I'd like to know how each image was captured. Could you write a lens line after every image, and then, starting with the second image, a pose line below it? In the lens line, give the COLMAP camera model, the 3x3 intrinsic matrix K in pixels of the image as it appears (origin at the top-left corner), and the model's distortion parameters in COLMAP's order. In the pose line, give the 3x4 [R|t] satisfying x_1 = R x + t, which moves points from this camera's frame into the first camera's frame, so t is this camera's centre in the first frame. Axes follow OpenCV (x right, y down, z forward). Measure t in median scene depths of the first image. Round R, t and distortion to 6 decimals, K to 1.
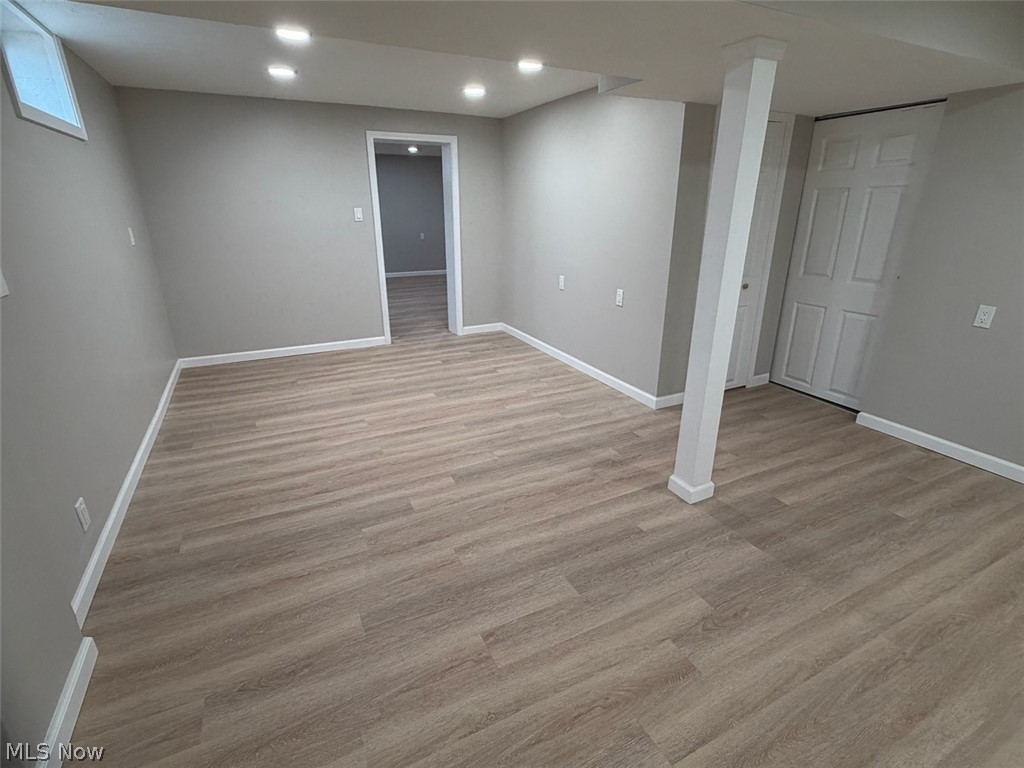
lens RADIAL K [[502.6, 0, 514.4], [0, 502.6, 383.2], [0, 0, 1]] dist [-0.002466, 0.000257]
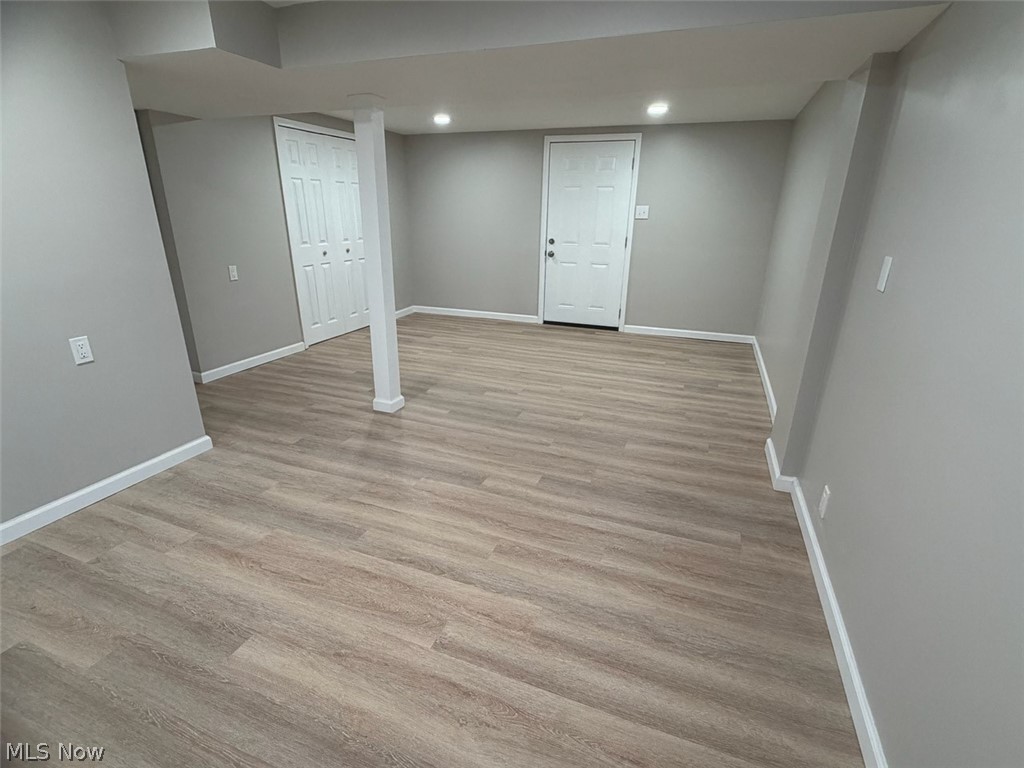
lens RADIAL K [[502.6, 0, 511.4], [0, 502.6, 384.6], [0, 0, 1]] dist [-0.002466, 0.000257]
pose [[-0.678397, -0.253744, 0.689487, -0.771771], [0.230786, 0.817363, 0.527879, -0.460405], [-0.697507, 0.517235, -0.495936, 1.324071]]
